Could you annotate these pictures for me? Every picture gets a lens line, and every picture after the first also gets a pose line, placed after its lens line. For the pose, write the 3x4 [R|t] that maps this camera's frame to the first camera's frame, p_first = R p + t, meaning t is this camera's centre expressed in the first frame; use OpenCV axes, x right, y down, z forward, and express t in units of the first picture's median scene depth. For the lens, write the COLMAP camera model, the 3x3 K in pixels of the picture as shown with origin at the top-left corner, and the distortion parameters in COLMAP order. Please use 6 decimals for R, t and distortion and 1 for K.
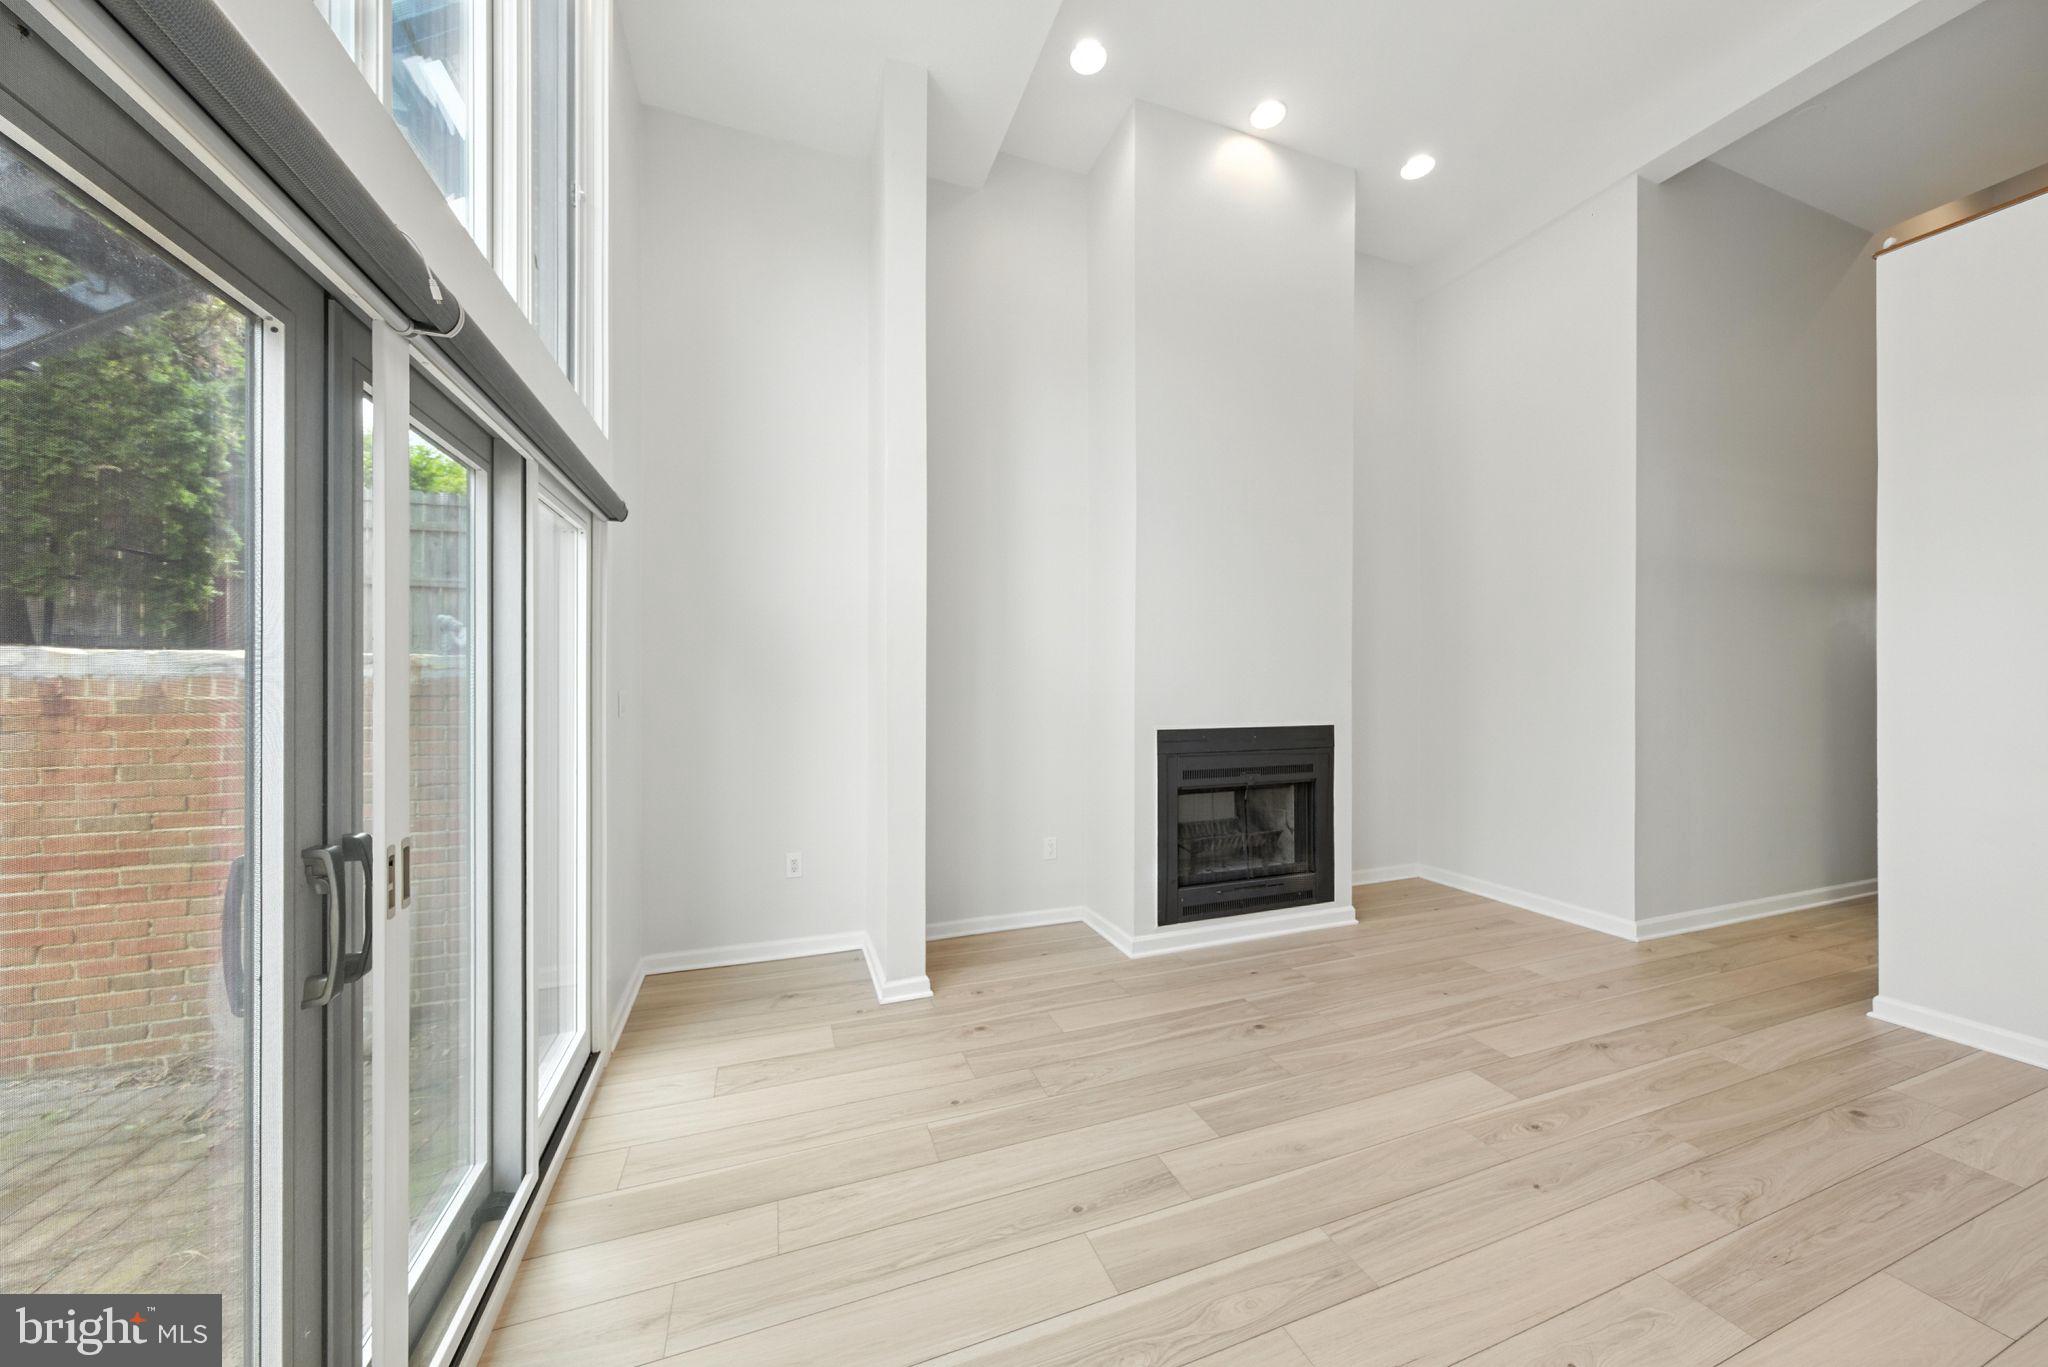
lens RADIAL K [[711.1, 0, 1030.8], [0, 711.1, 685.1], [0, 0, 1]] dist [-0.004810, 0.001473]
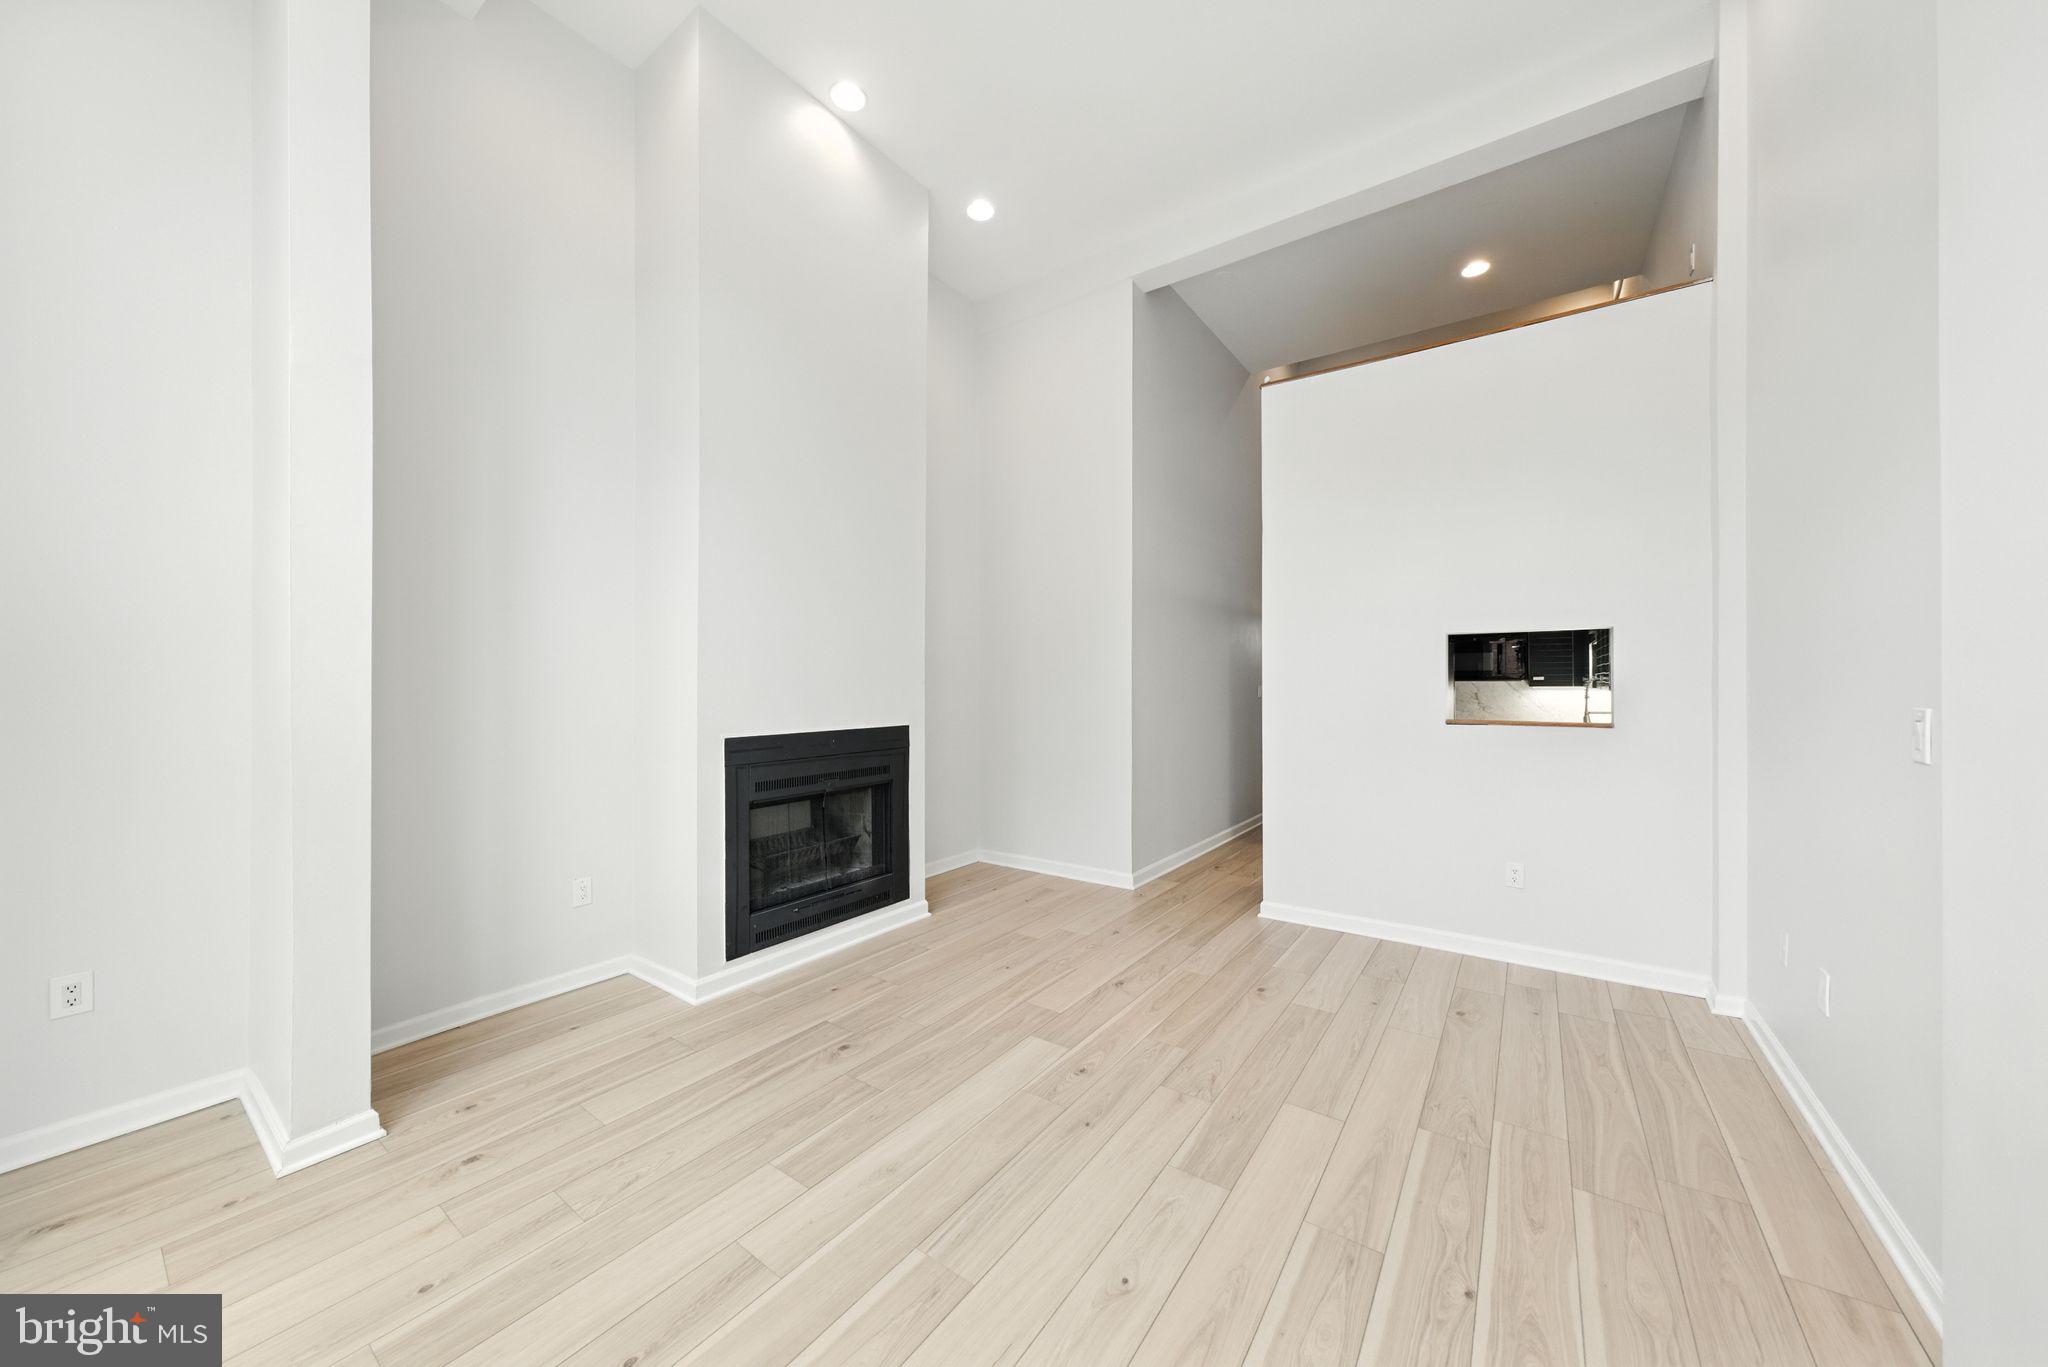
lens RADIAL K [[711.1, 0, 1032.8], [0, 711.1, 684.7], [0, 0, 1]] dist [-0.004810, 0.001473]
pose [[0.827070, -0.002172, 0.562095, -0.001571], [0.004023, 0.999990, -0.002056, -0.000798], [-0.562085, 0.003962, 0.827070, 0.058392]]
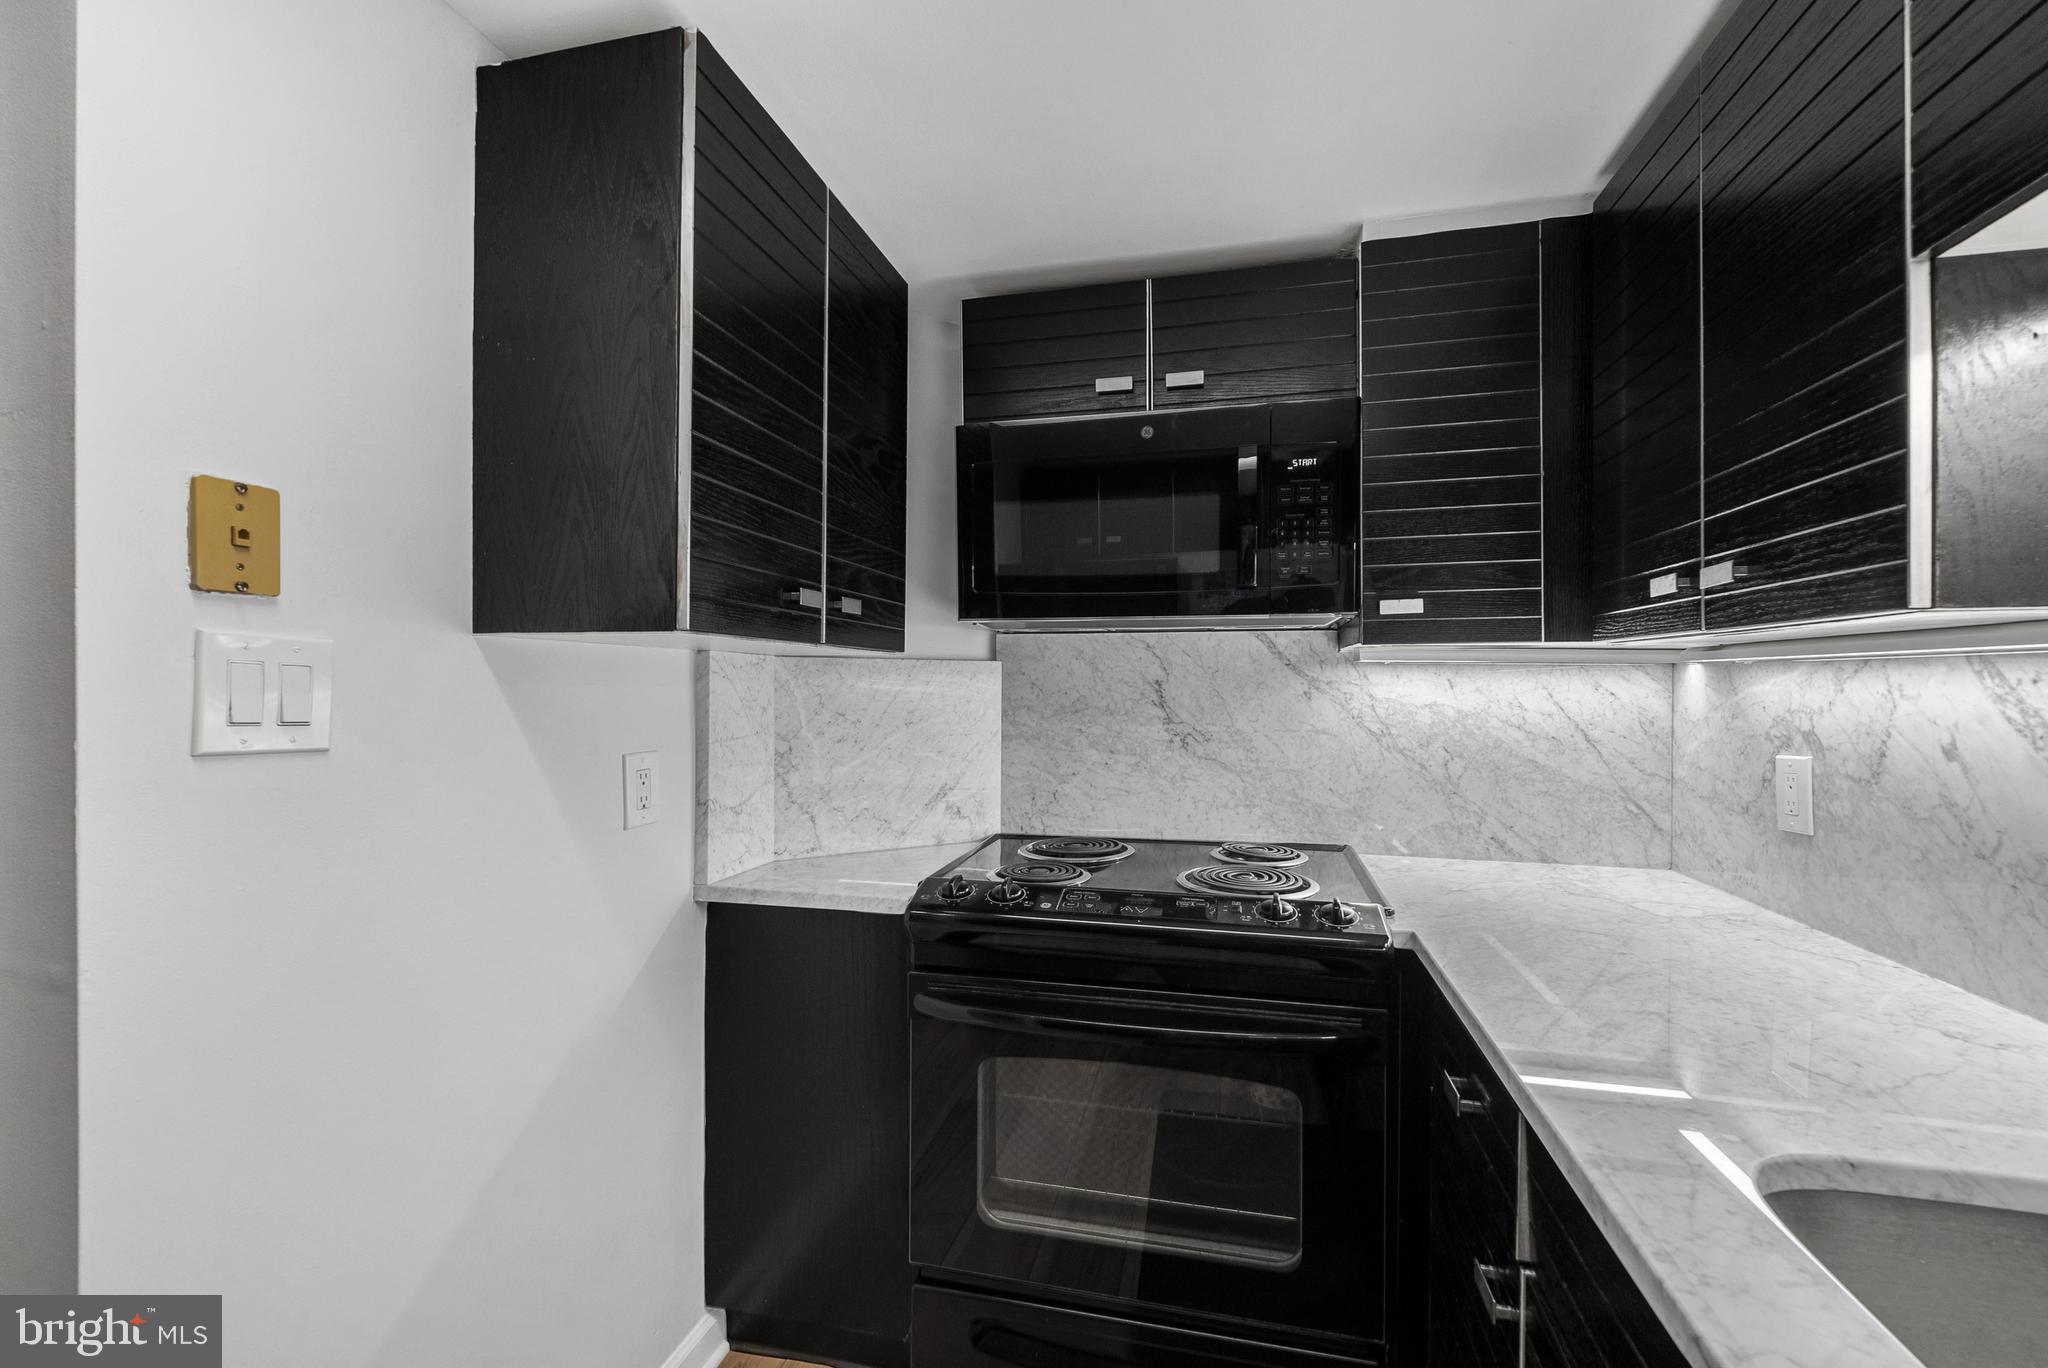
lens RADIAL K [[863.4, 0, 1017.6], [0, 863.4, 674.4], [0, 0, 1]] dist [-0.004959, 0.001061]
pose [[0.569466, 0.007301, 0.821983, 1.426070], [0.007438, 0.999874, -0.014034, 0.024277], [-0.821981, 0.014106, 0.569340, 0.670356]]
